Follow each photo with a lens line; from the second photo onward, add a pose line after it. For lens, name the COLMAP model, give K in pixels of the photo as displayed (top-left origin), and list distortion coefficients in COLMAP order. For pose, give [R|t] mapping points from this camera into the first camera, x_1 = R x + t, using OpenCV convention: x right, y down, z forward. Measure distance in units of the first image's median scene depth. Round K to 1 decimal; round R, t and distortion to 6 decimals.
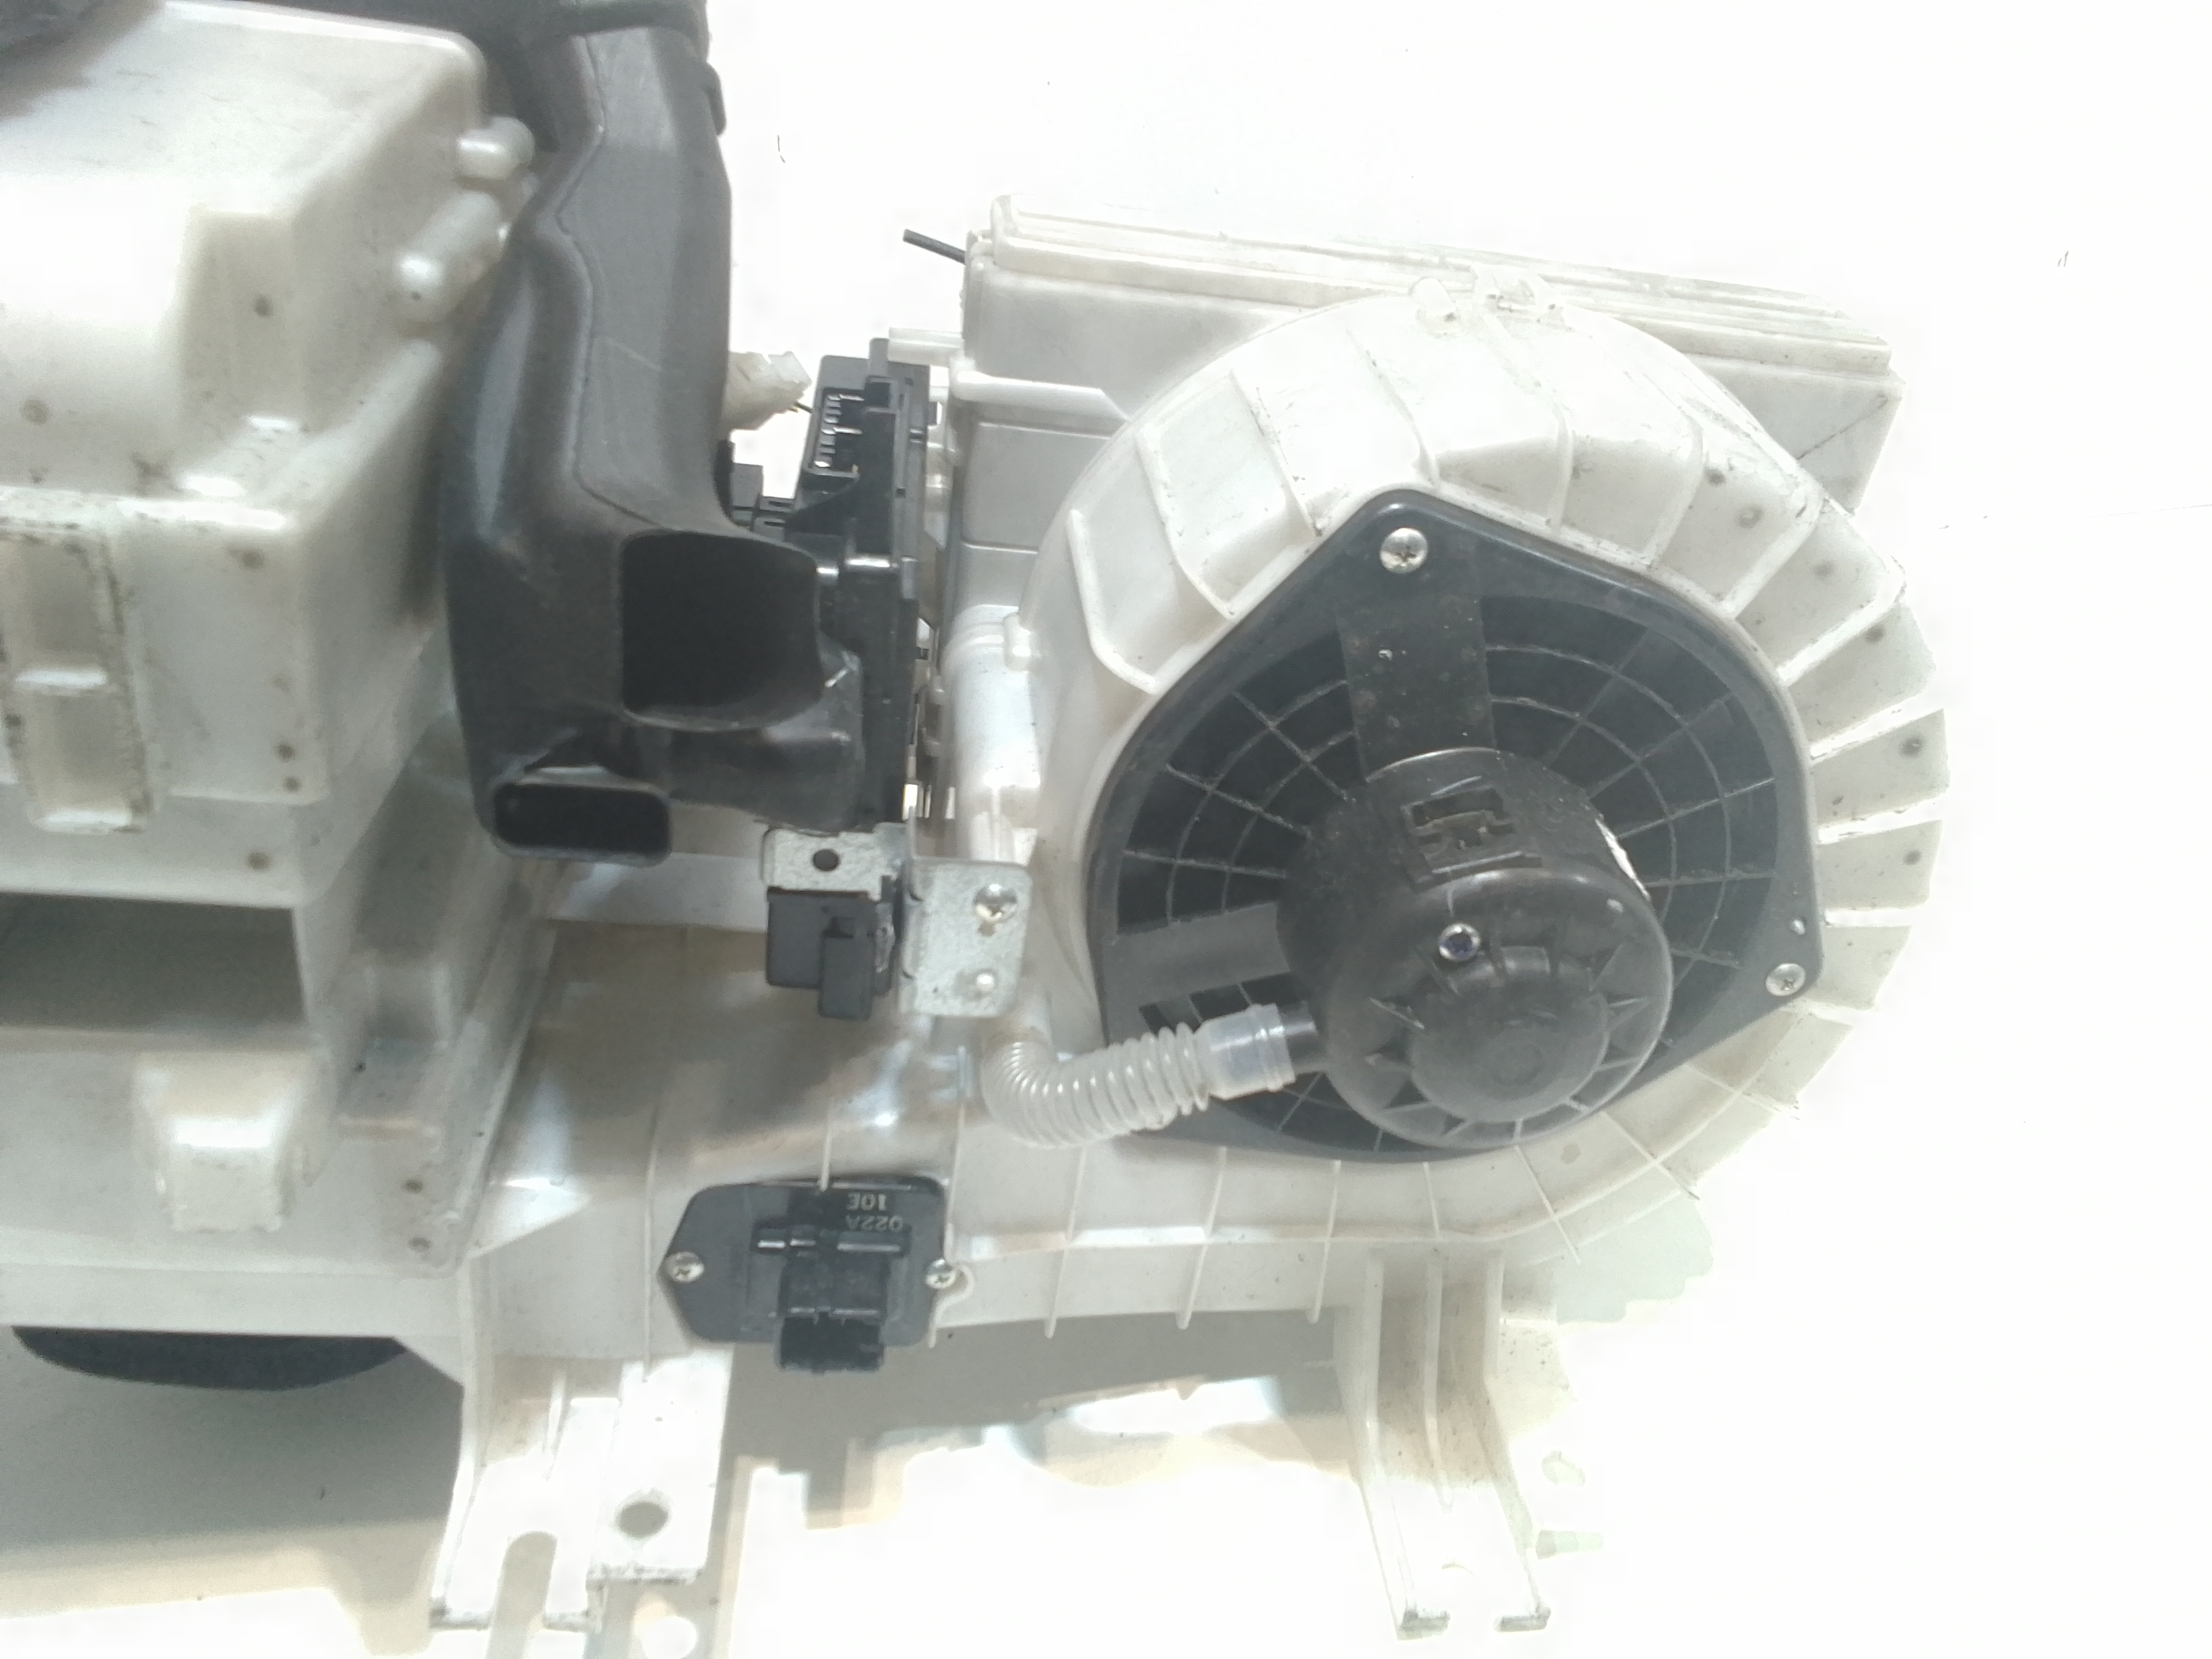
lens RADIAL K [[1734.2, 0, 1111.3], [0, 1734.2, 777.0], [0, 0, 1]] dist [0.056108, -0.085776]
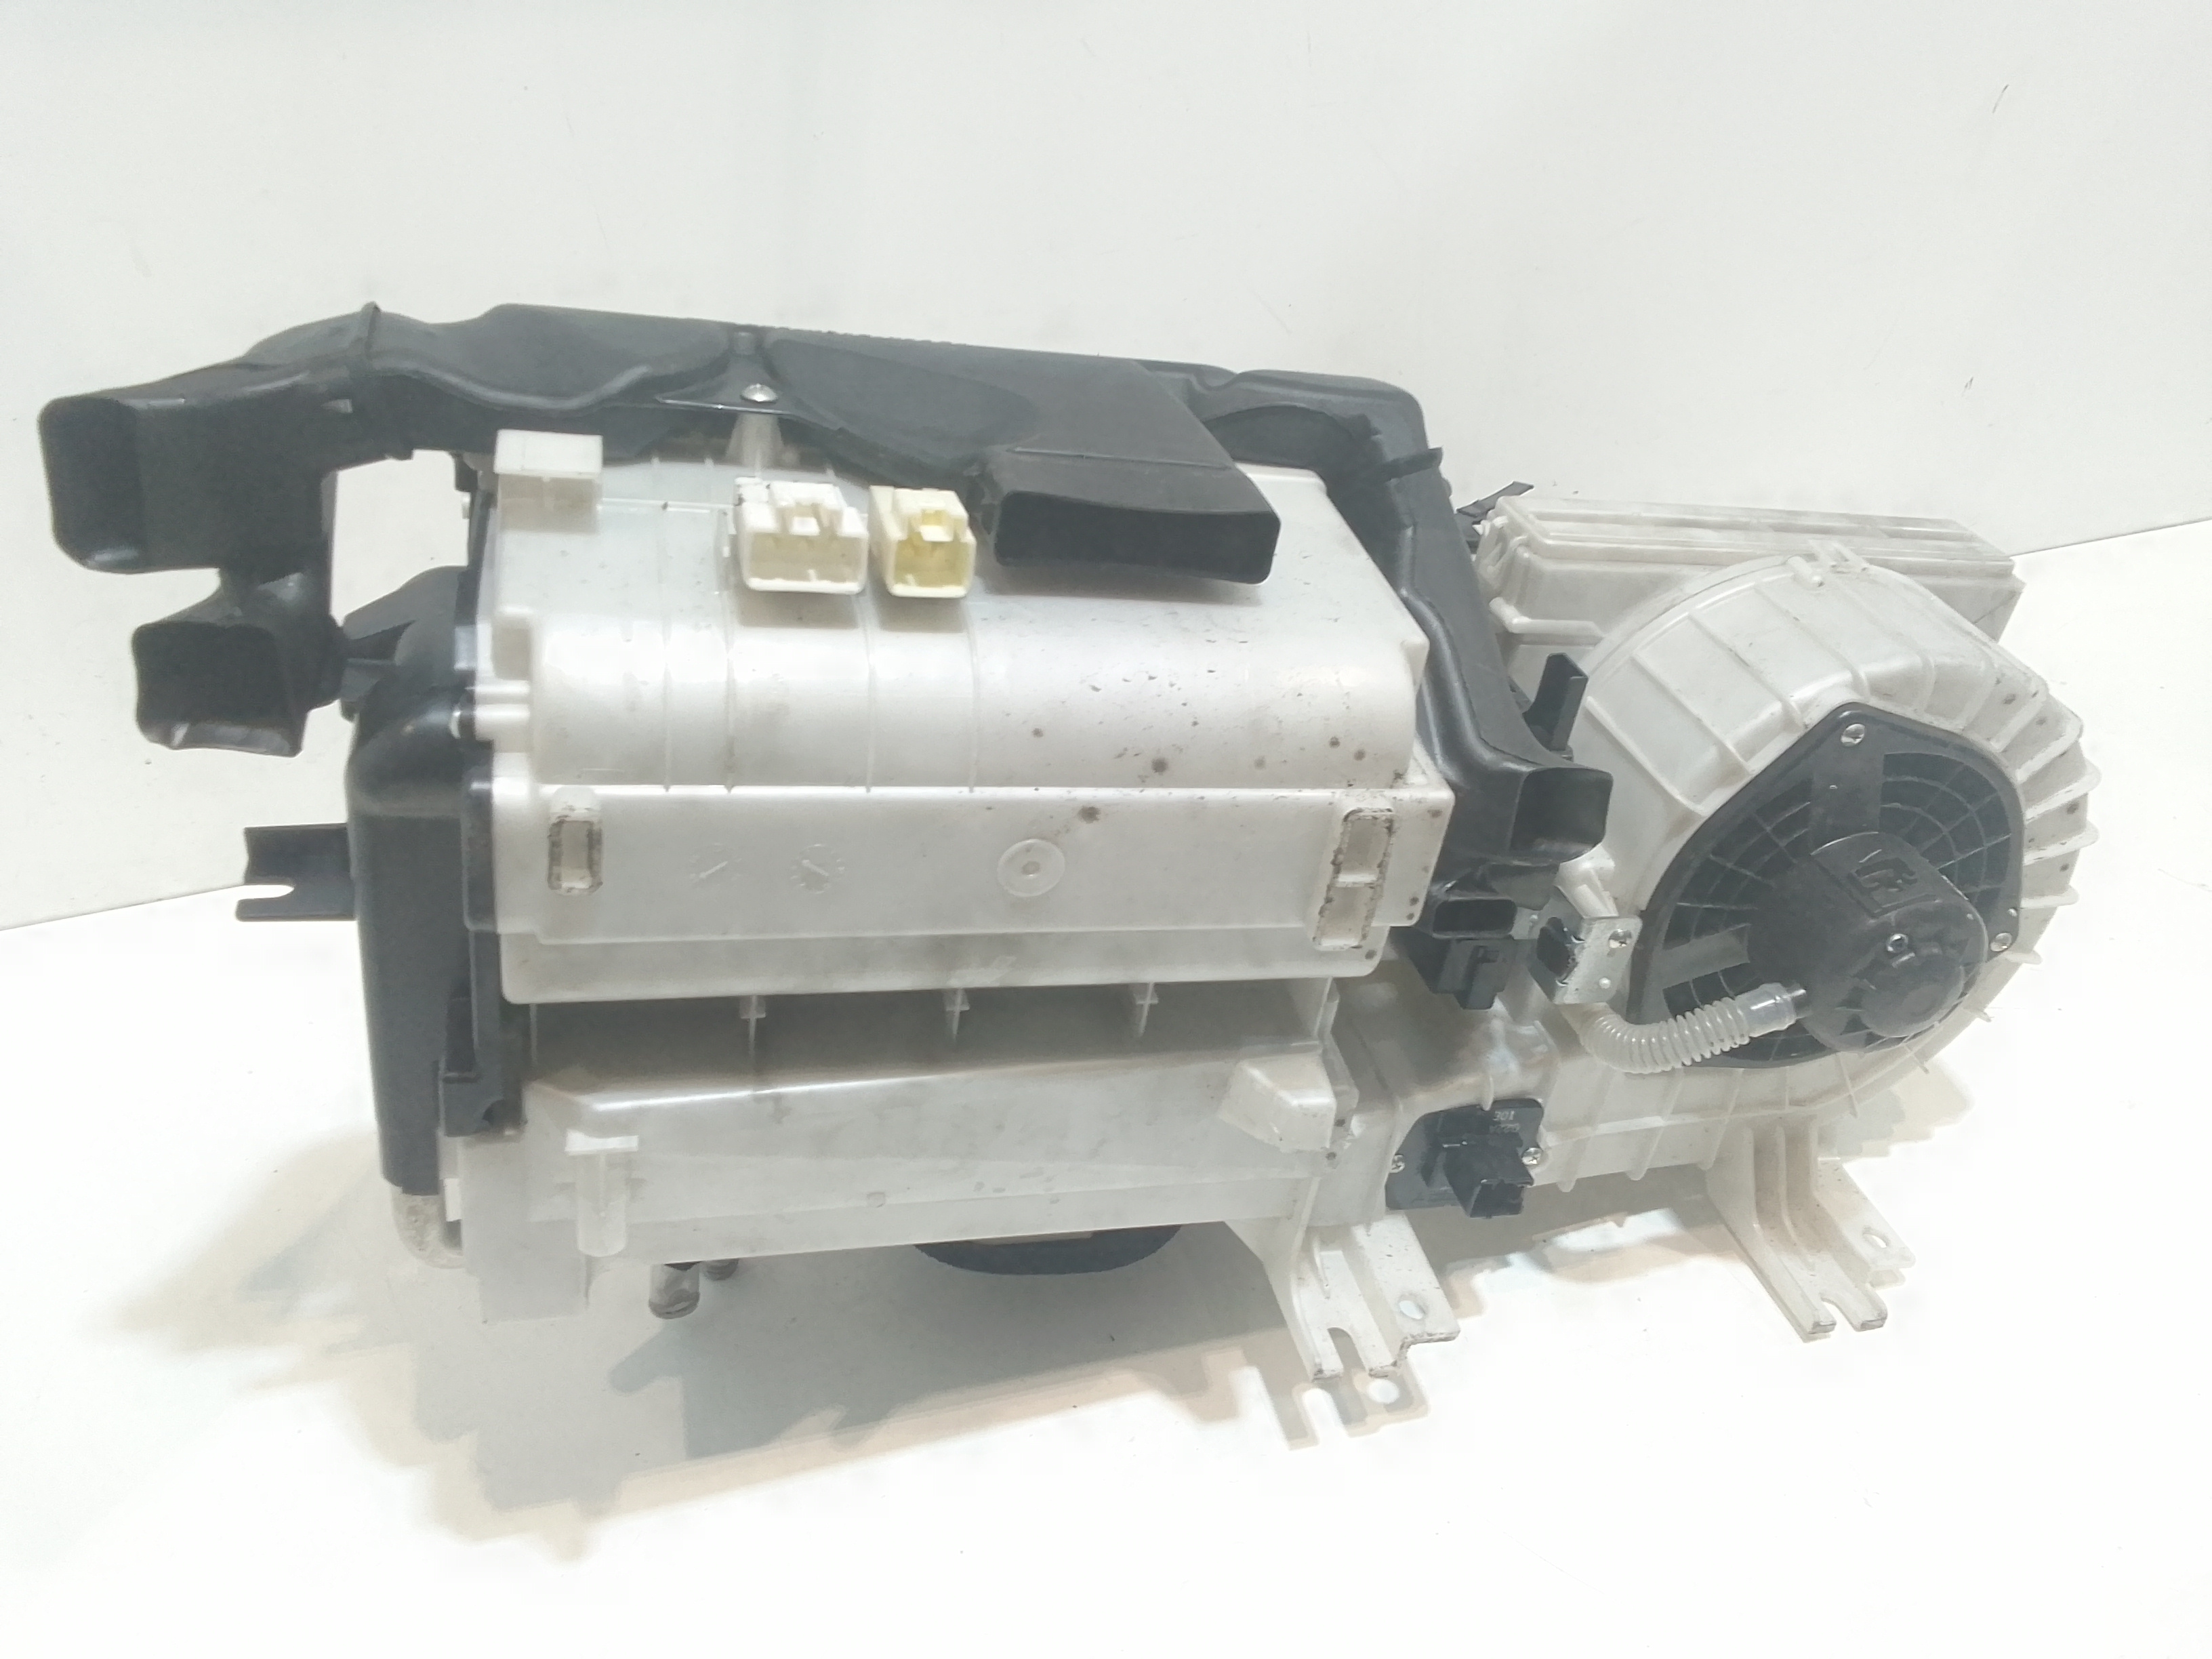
lens RADIAL K [[1734.2, 0, 1111.3], [0, 1734.2, 777.0], [0, 0, 1]] dist [0.056108, -0.085776]
pose [[0.989271, -0.068504, 0.129038, -0.754575], [0.065141, 0.997422, 0.030107, -0.169507], [-0.130767, -0.021378, 0.991183, -0.655753]]
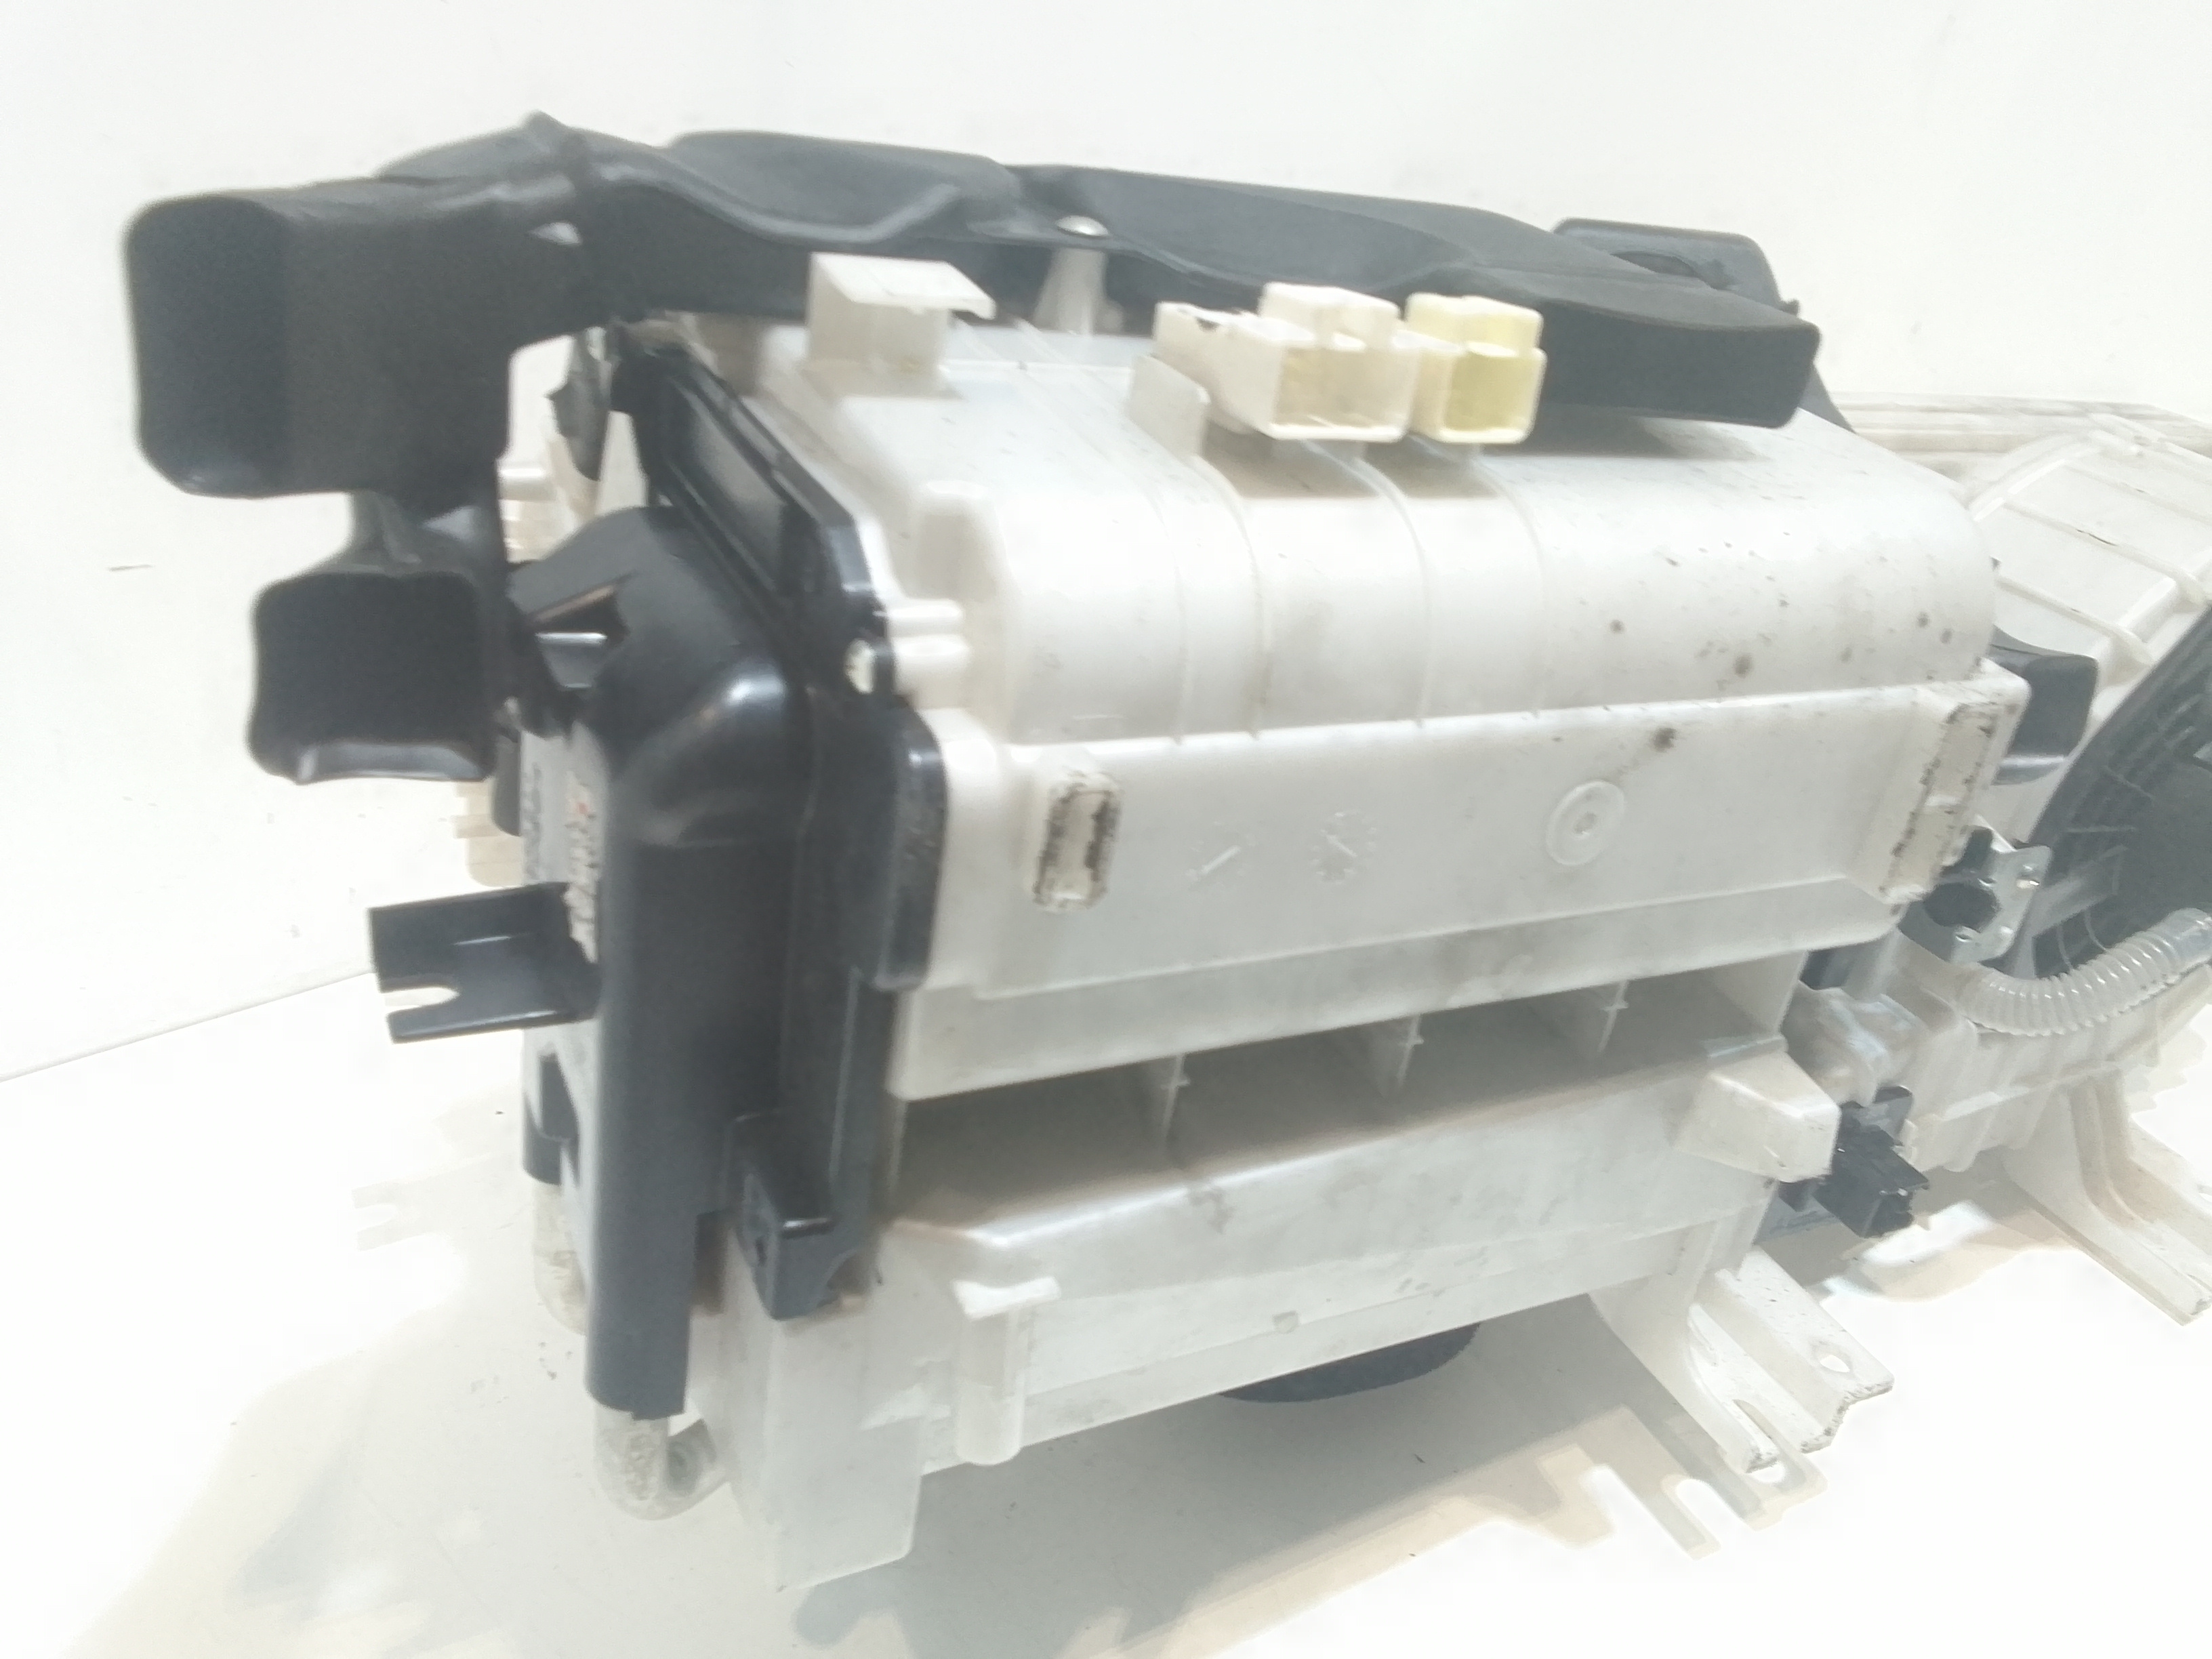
lens RADIAL K [[1734.2, 0, 1111.3], [0, 1734.2, 777.0], [0, 0, 1]] dist [0.056108, -0.085776]
pose [[0.936626, -0.158261, 0.312548, -1.191063], [0.166535, 0.986035, 0.000222, -0.133812], [-0.308218, 0.051842, 0.949902, -0.175481]]
